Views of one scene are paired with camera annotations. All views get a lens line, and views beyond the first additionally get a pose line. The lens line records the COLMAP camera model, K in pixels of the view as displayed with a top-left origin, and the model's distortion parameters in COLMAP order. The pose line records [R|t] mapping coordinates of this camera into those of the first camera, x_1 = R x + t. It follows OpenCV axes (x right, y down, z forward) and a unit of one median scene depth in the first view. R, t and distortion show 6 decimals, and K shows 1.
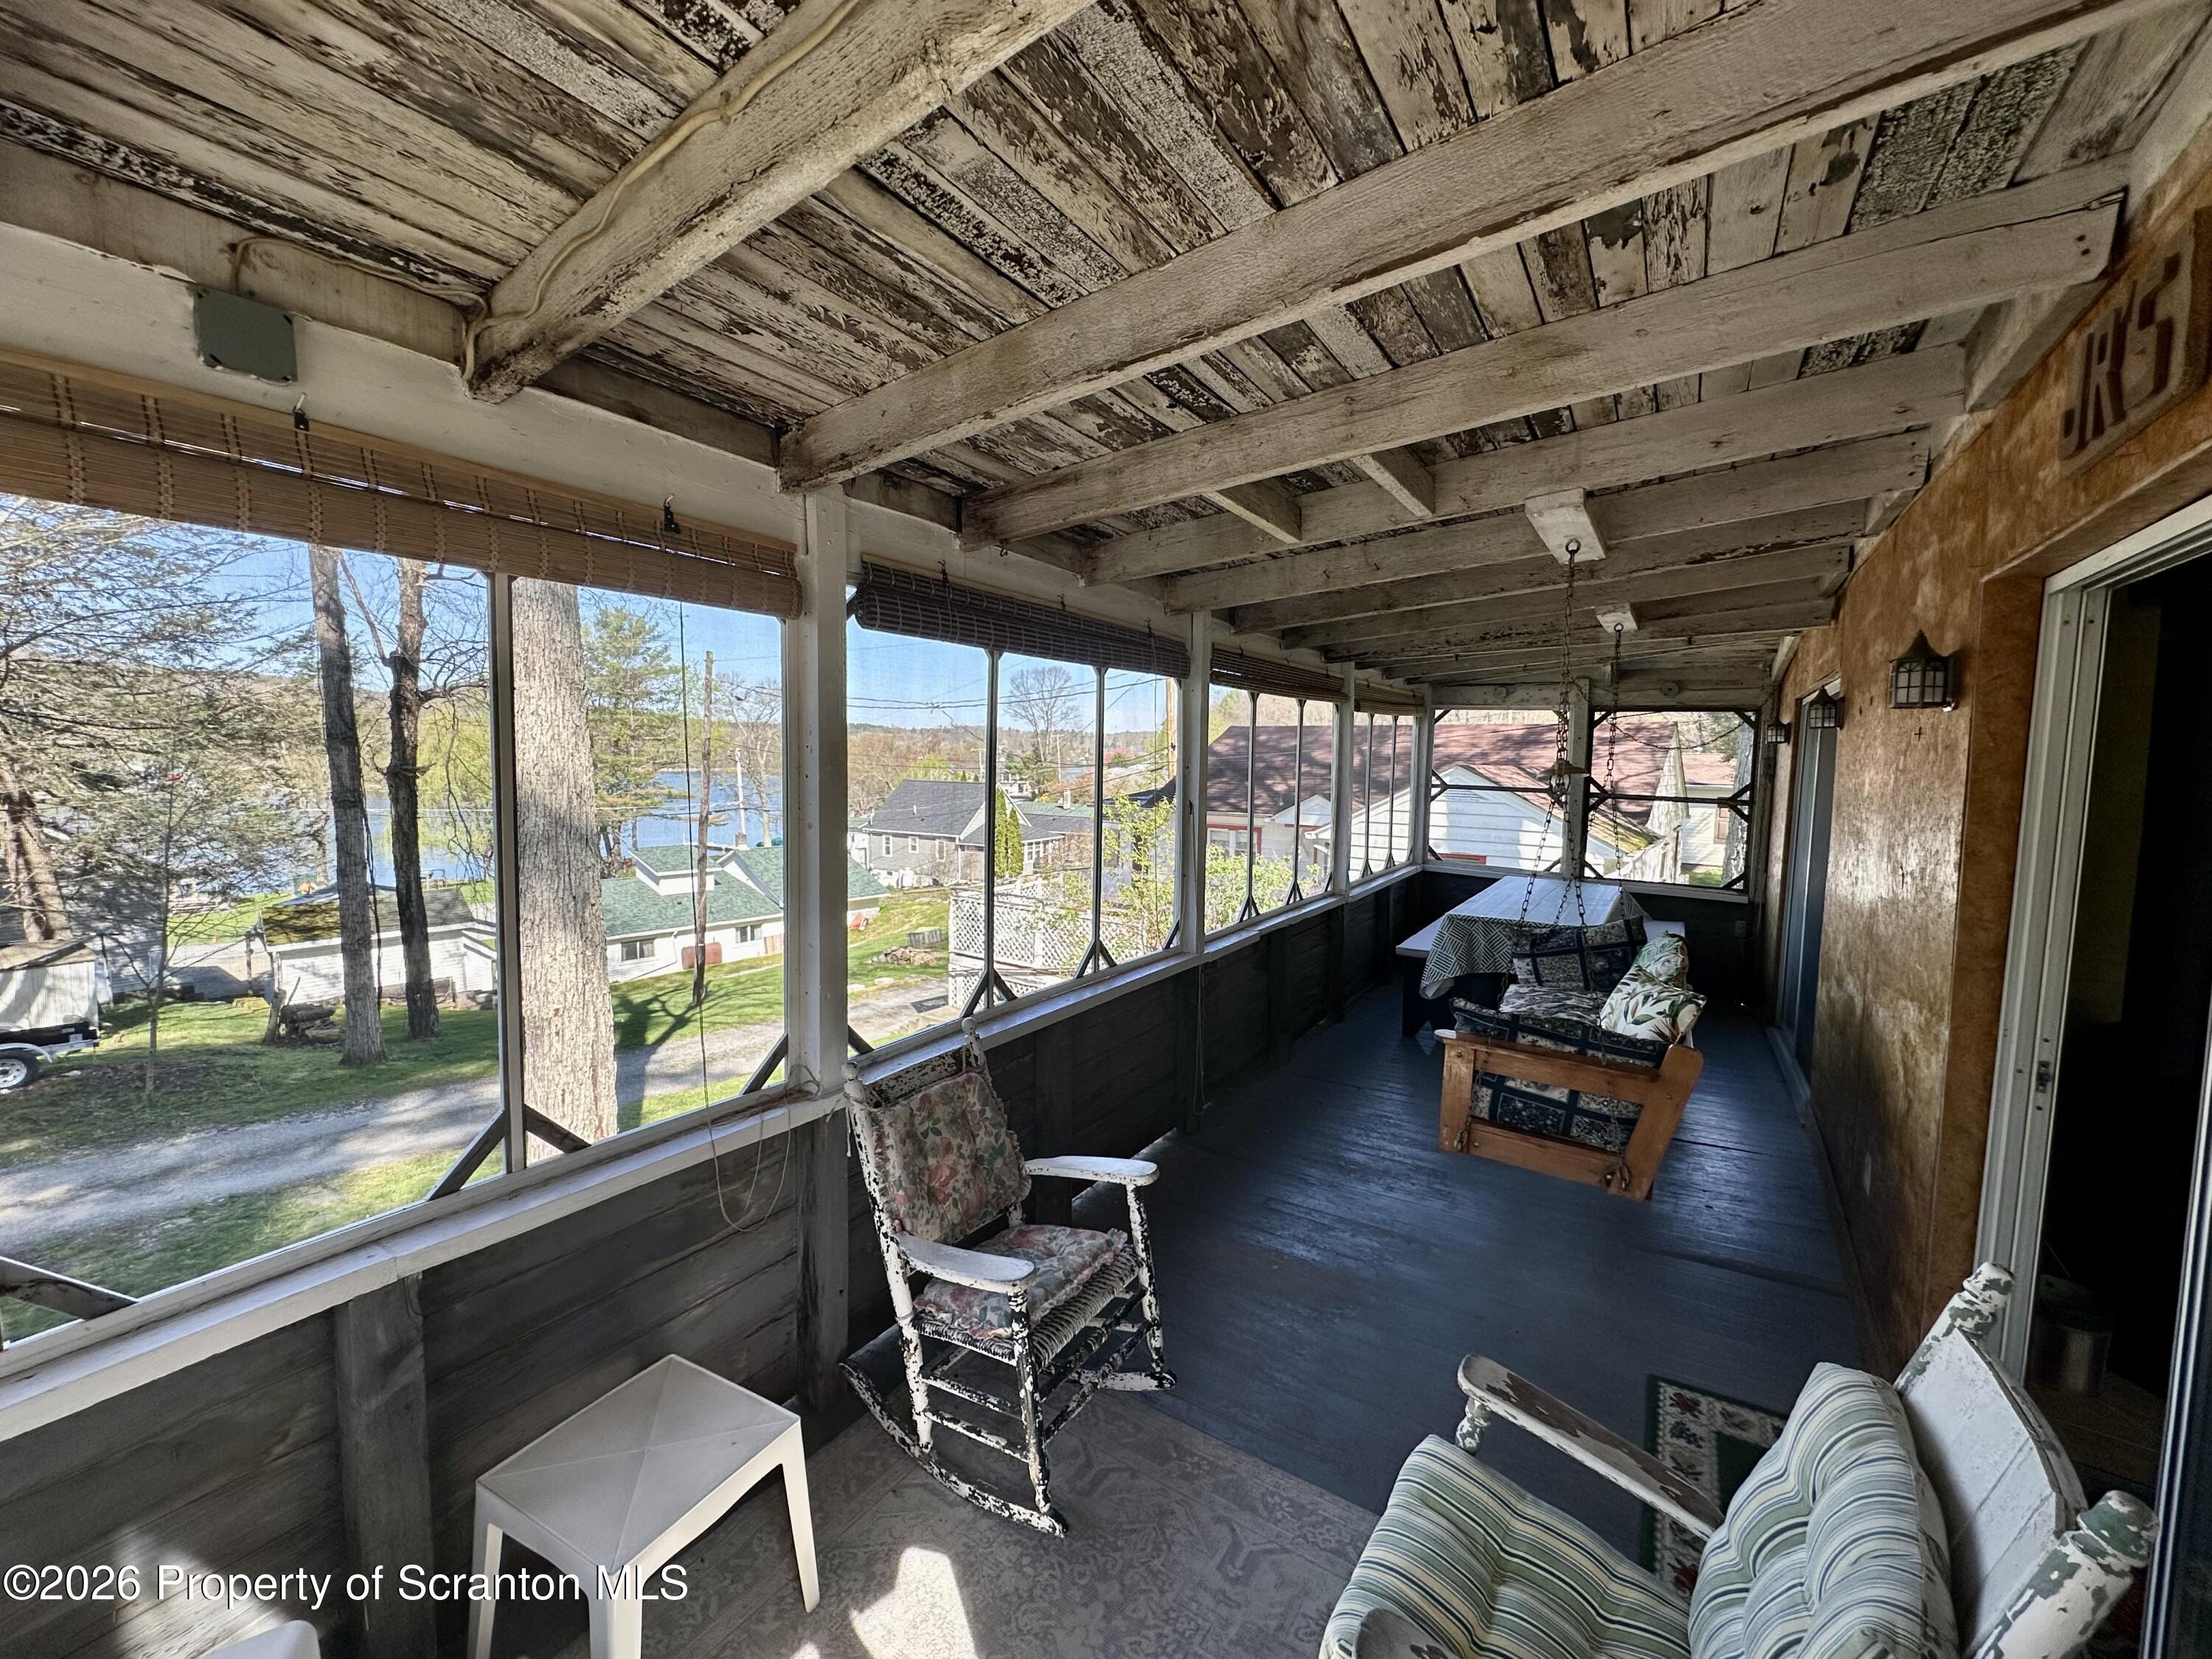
lens RADIAL K [[880.2, 0, 1105.6], [0, 880.2, 828.3], [0, 0, 1]] dist [-0.001305, 0.000005]
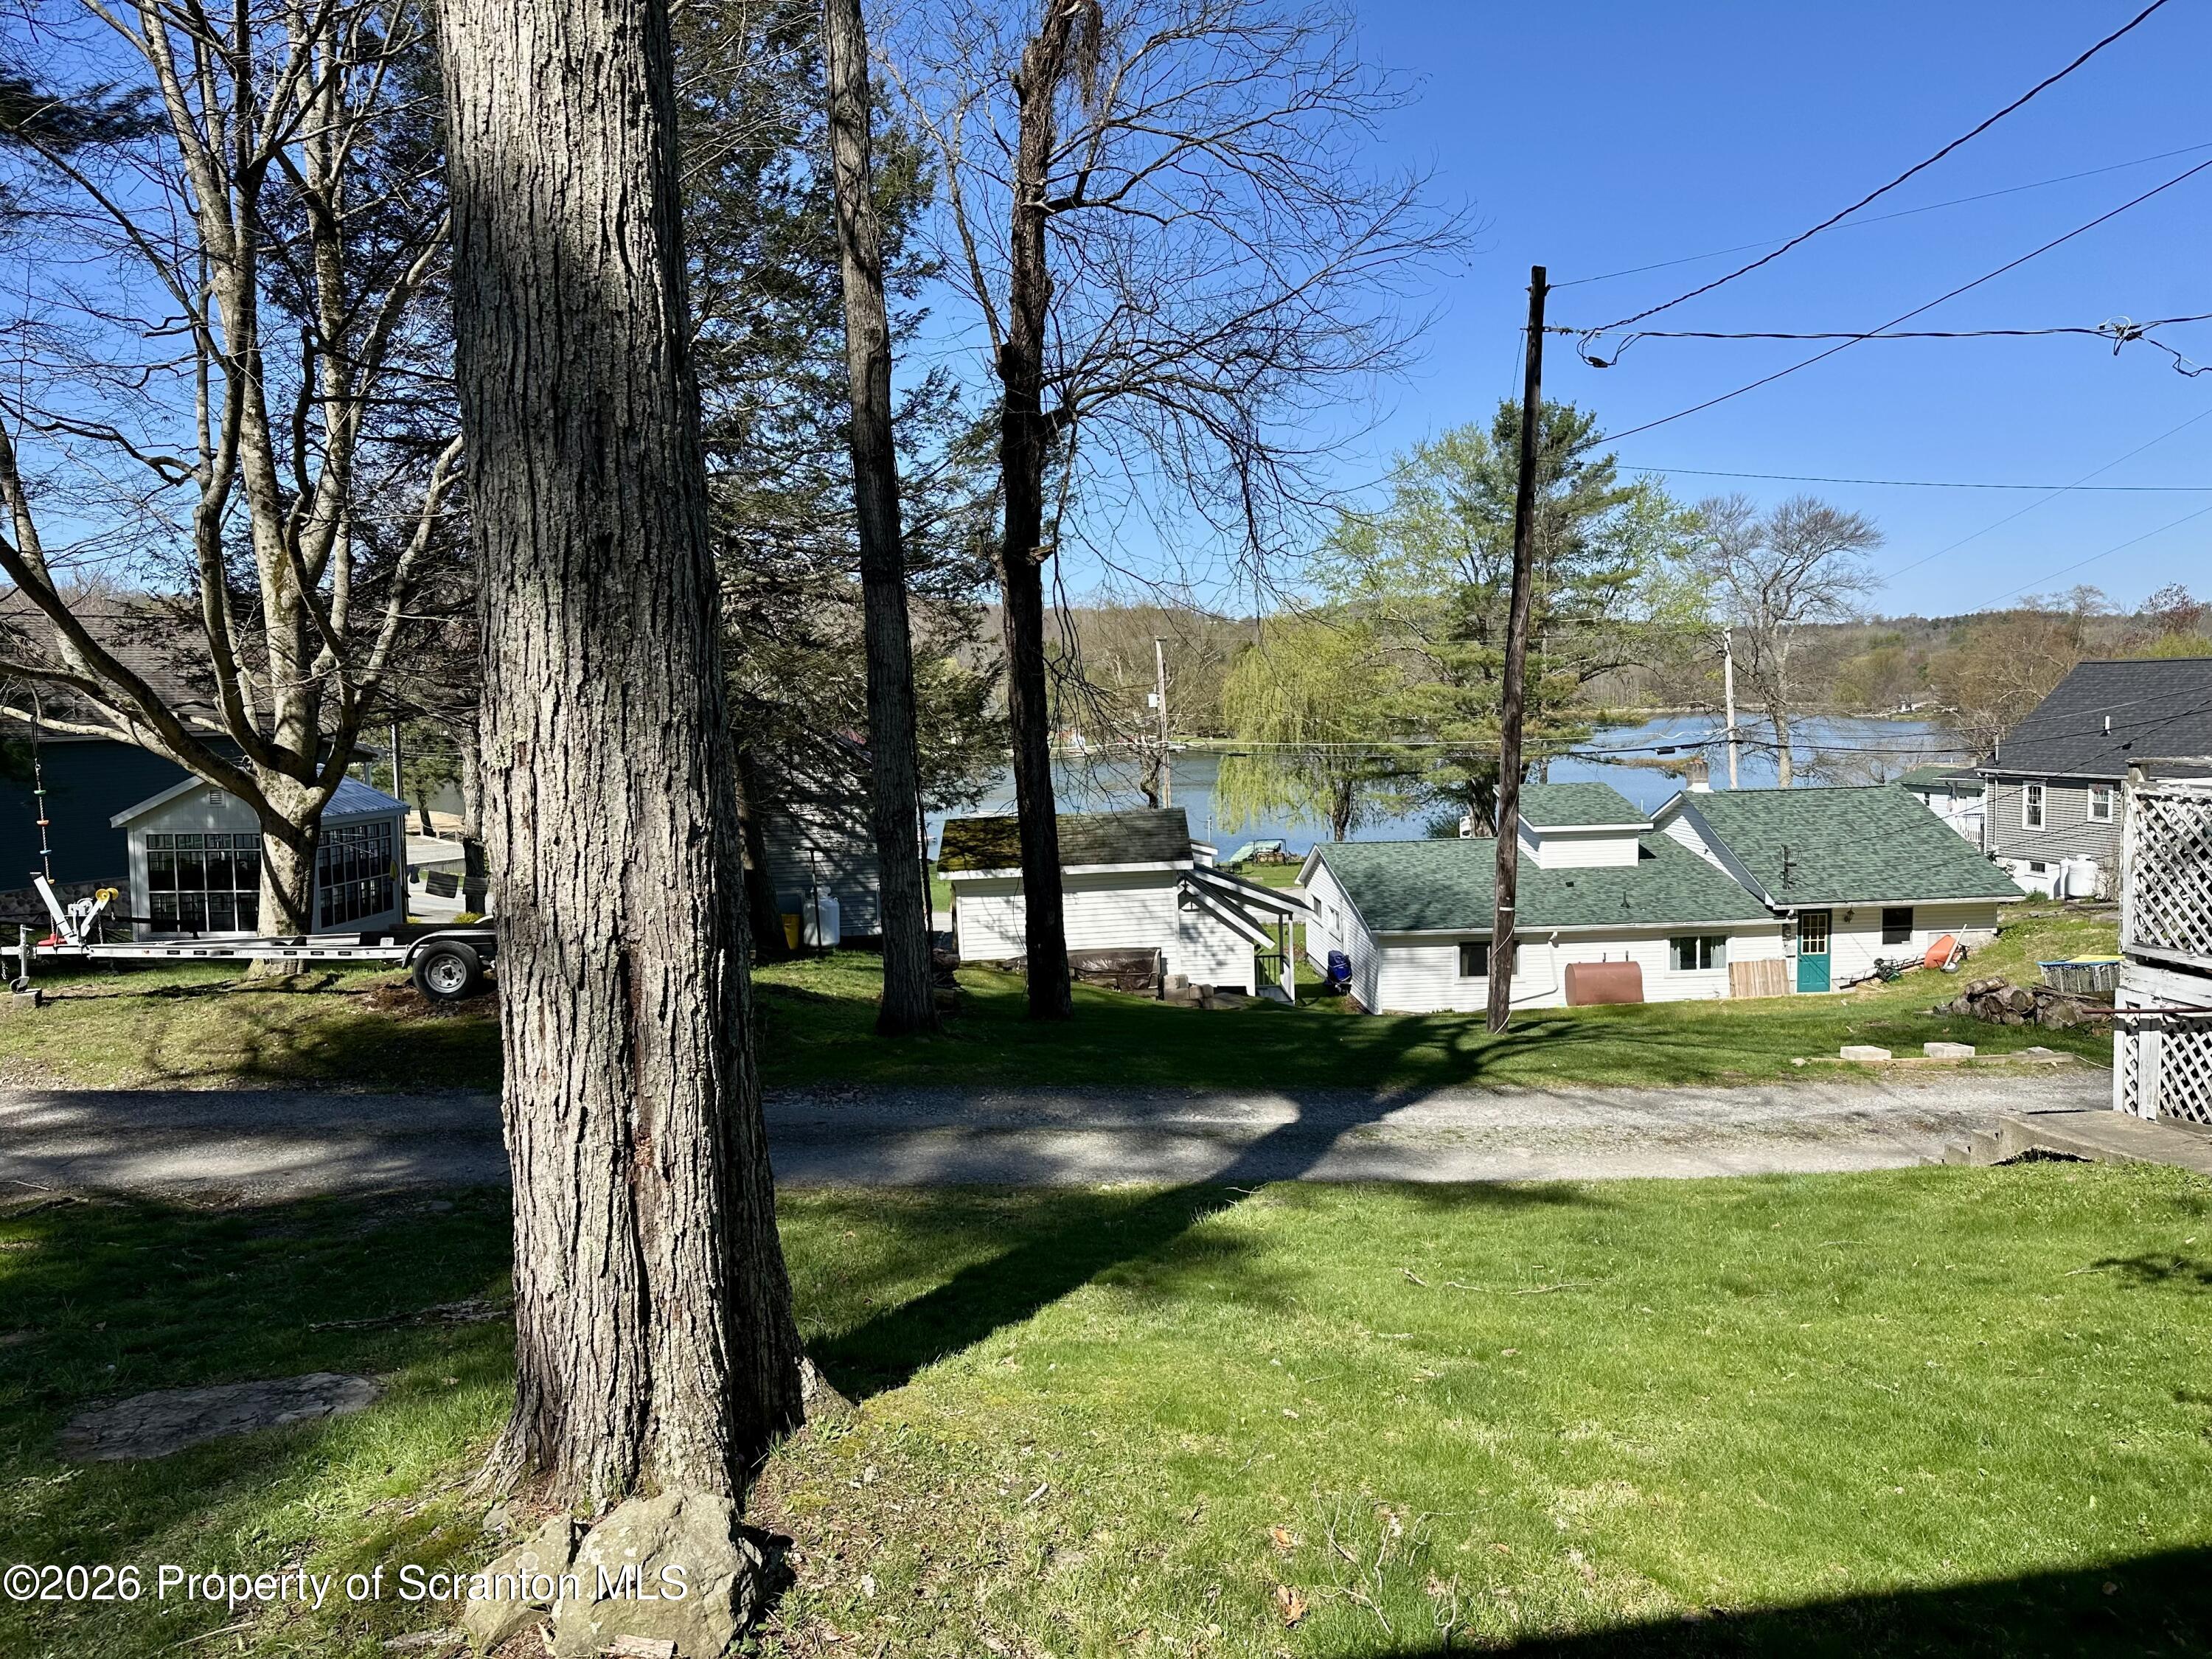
lens RADIAL K [[1564.2, 0, 1101.6], [0, 1564.2, 841.0], [0, 0, 1]] dist [0.007699, 0.009529]
pose [[0.699971, 0.032781, -0.713419, -0.023282], [-0.021420, 0.999460, 0.024908, 0.086736], [0.713850, -0.002154, 0.700295, 0.291026]]
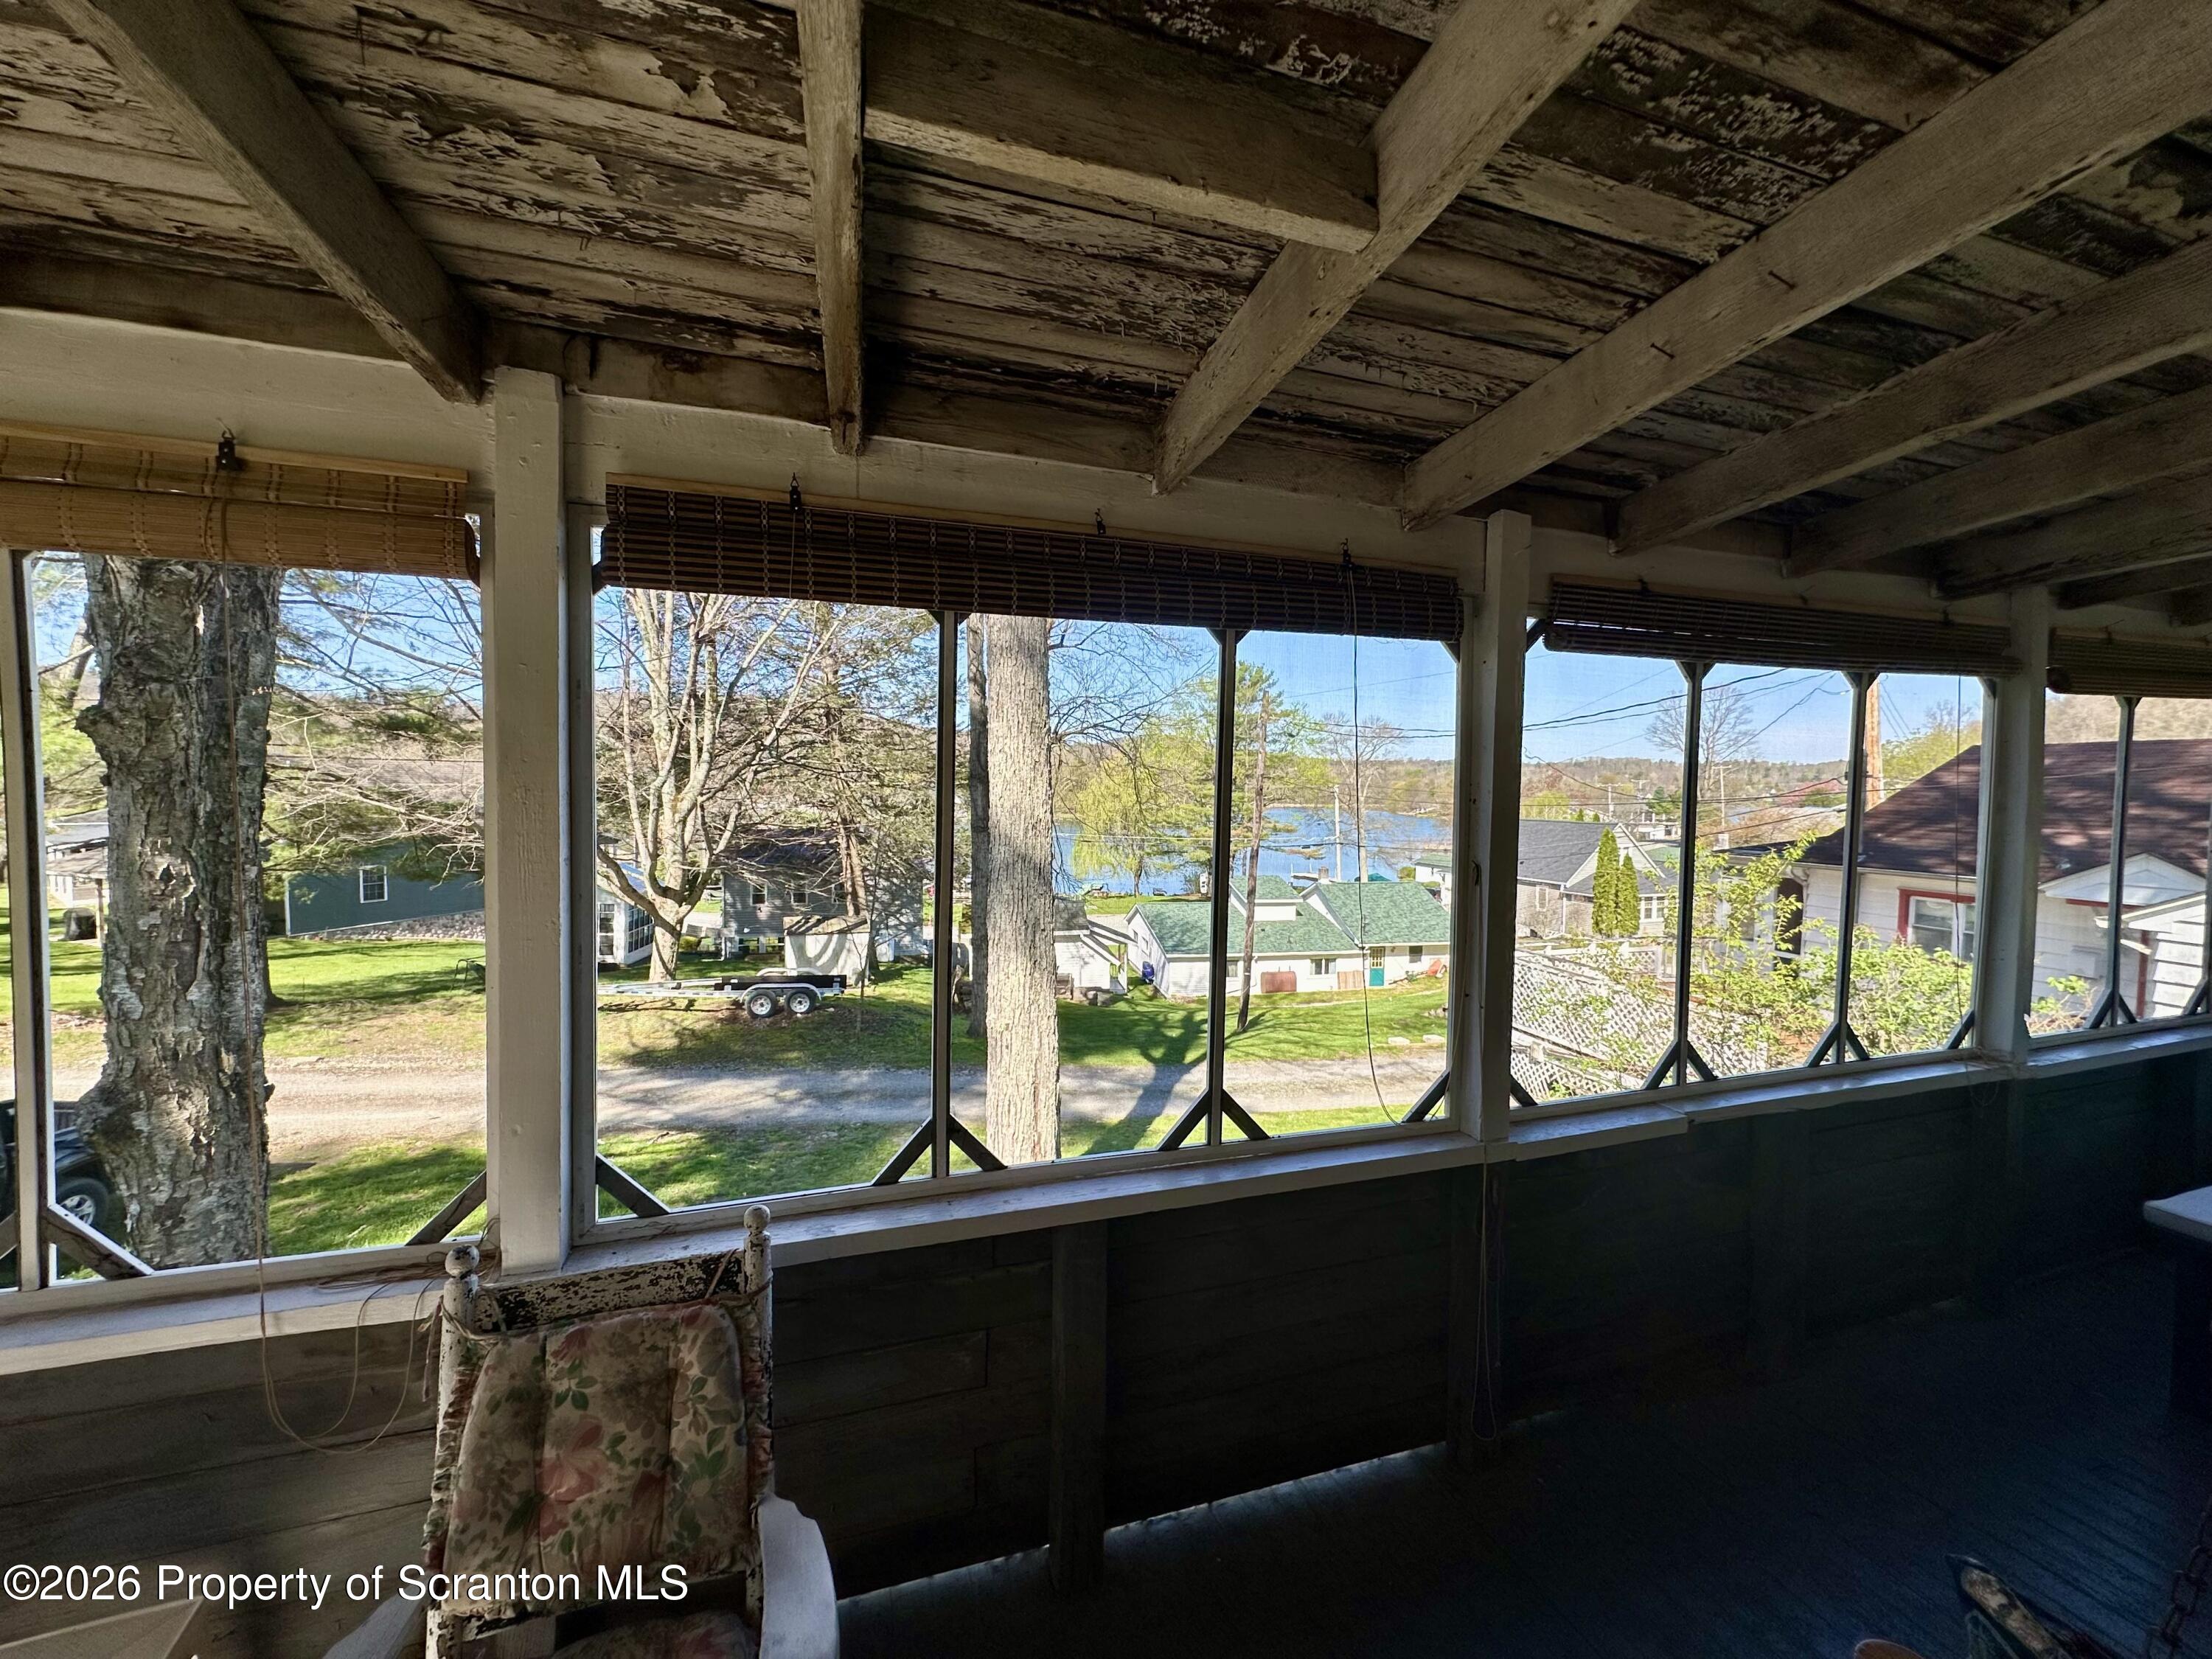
lens RADIAL K [[880.2, 0, 1104.6], [0, 880.2, 826.1], [0, 0, 1]] dist [-0.001305, 0.000005]
pose [[0.783064, 0.022236, -0.621544, 0.051835], [-0.049677, 0.998404, -0.026868, -0.005299], [0.619954, 0.051916, 0.782919, 0.084928]]
